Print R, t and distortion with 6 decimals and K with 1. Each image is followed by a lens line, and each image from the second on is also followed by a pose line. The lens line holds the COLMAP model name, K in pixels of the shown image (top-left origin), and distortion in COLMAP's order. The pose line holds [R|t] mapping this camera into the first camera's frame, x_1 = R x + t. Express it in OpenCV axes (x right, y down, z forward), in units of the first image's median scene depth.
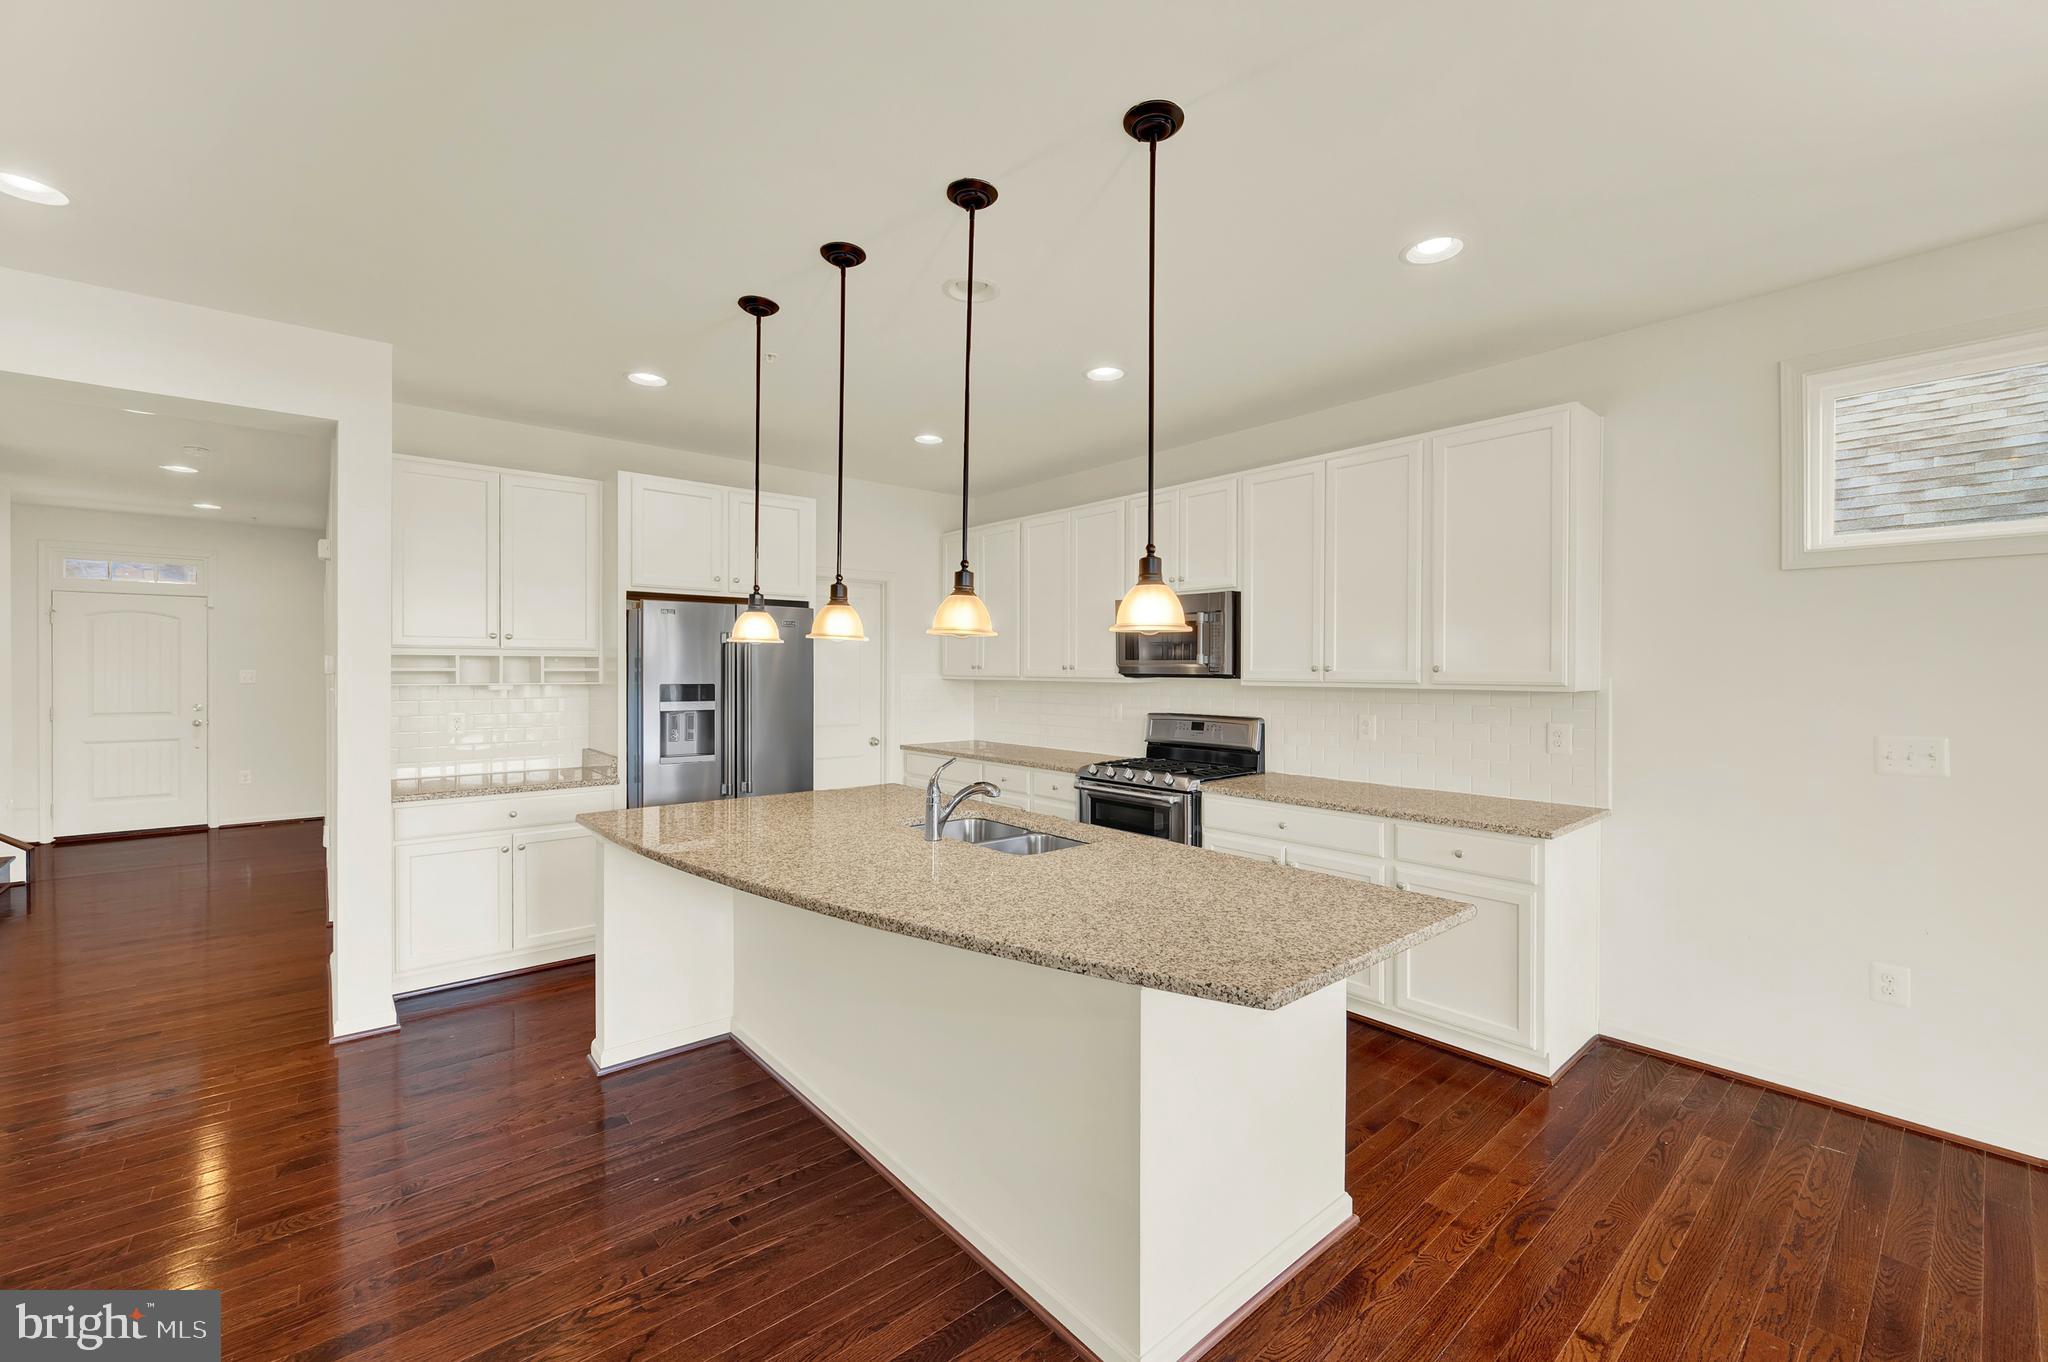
lens RADIAL K [[842.6, 0, 1024.0], [0, 842.6, 681.0], [0, 0, 1]] dist [0.000692, 0.000080]
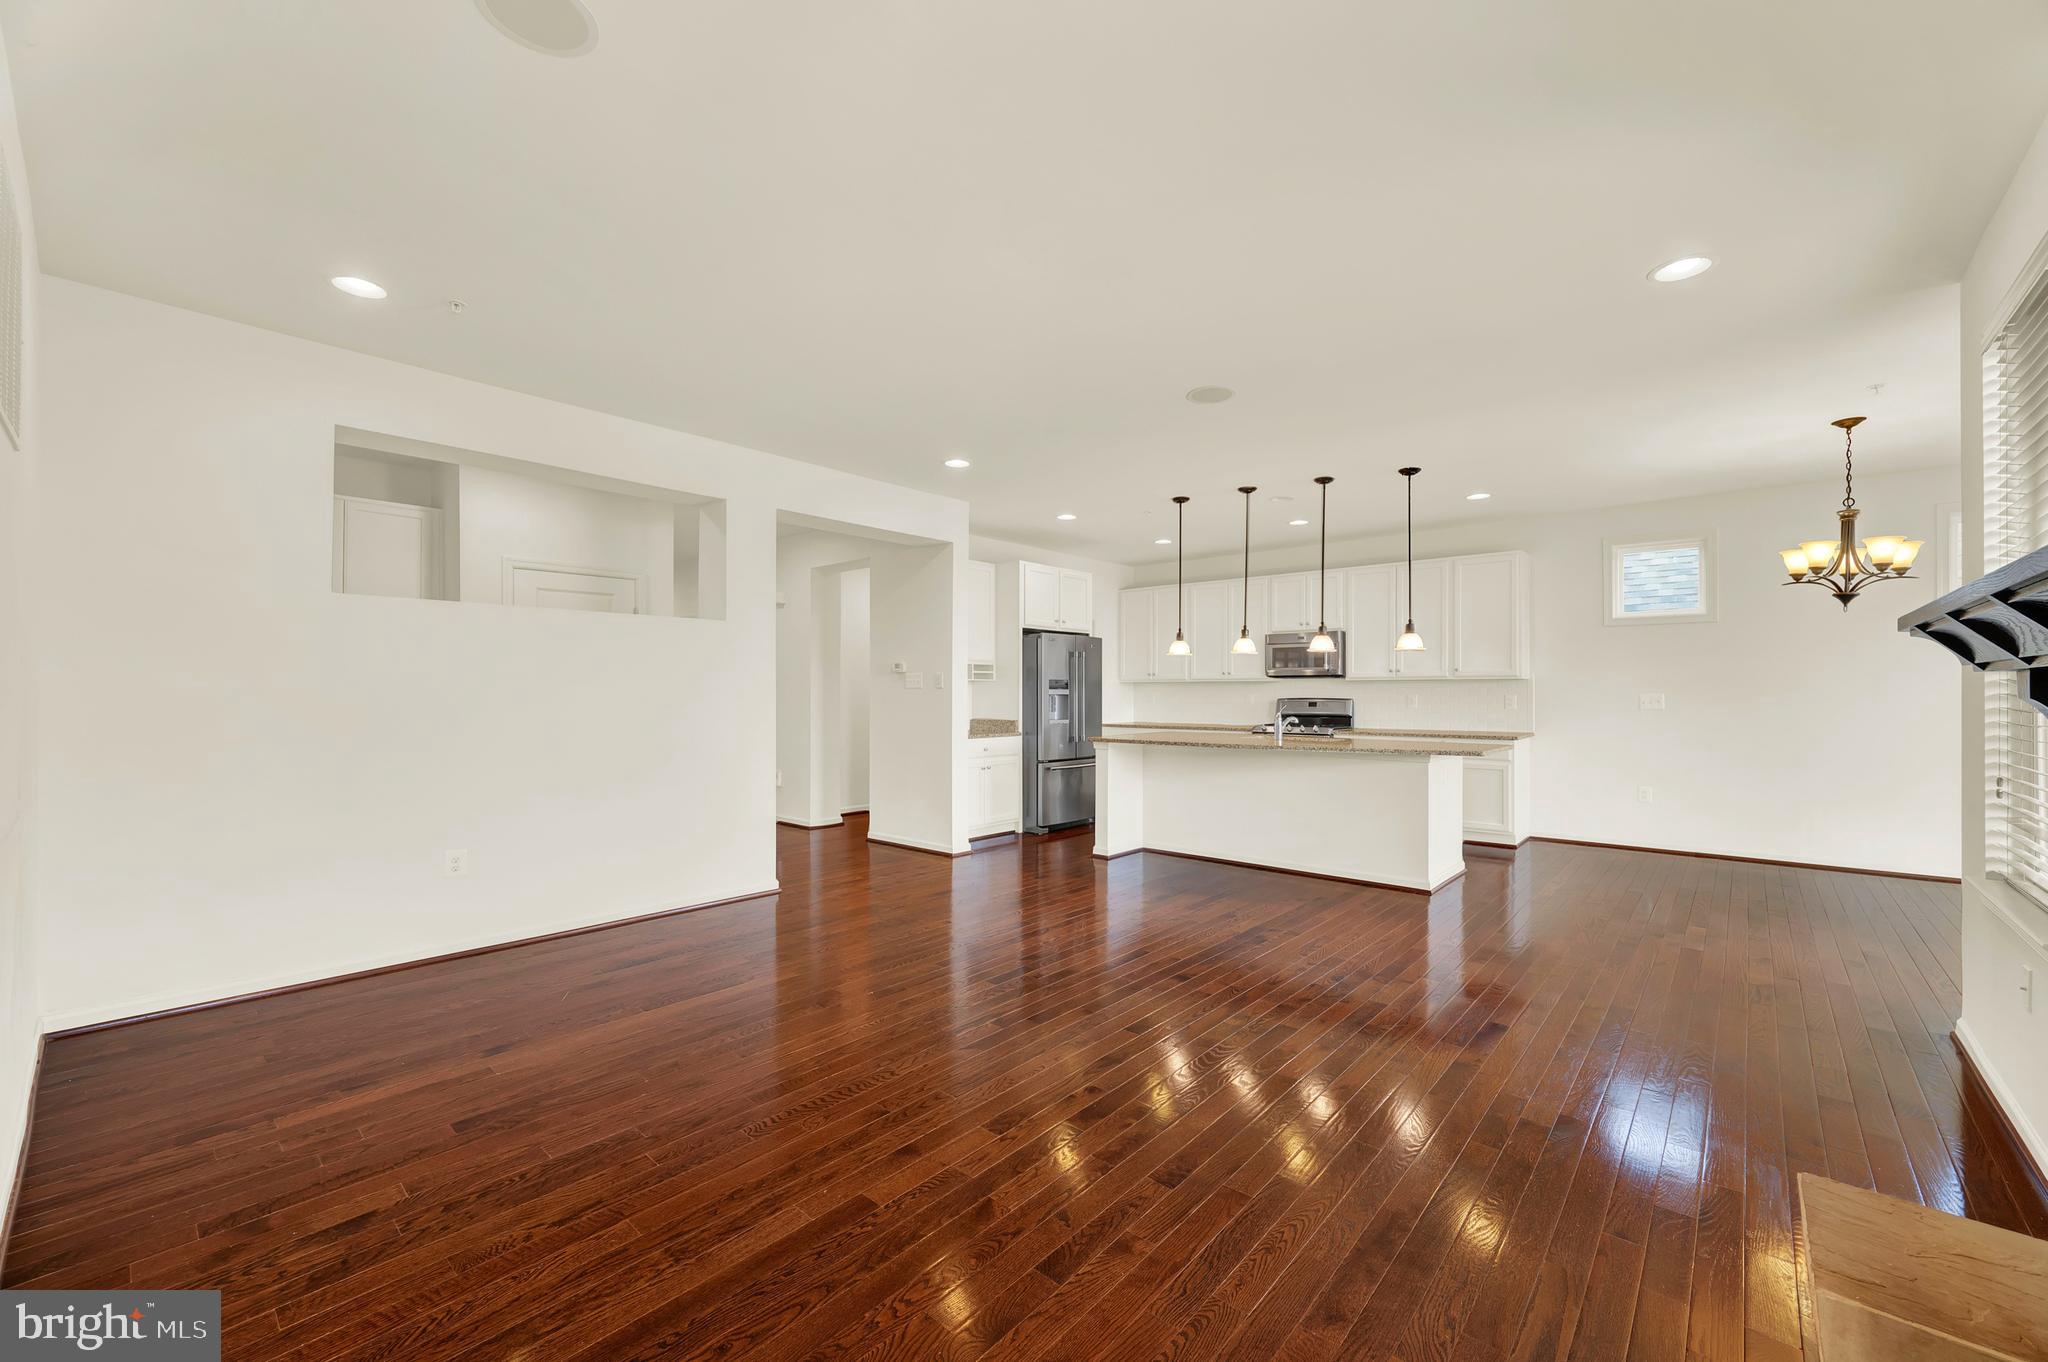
lens RADIAL K [[829.8, 0, 1024.0], [0, 829.8, 681.0], [0, 0, 1]] dist [-0.002778, -0.000268]
pose [[0.990956, -0.000800, 0.134181, -0.740805], [0.004587, 0.999600, -0.027915, 0.057088], [-0.134105, 0.028278, 0.990564, -0.777960]]
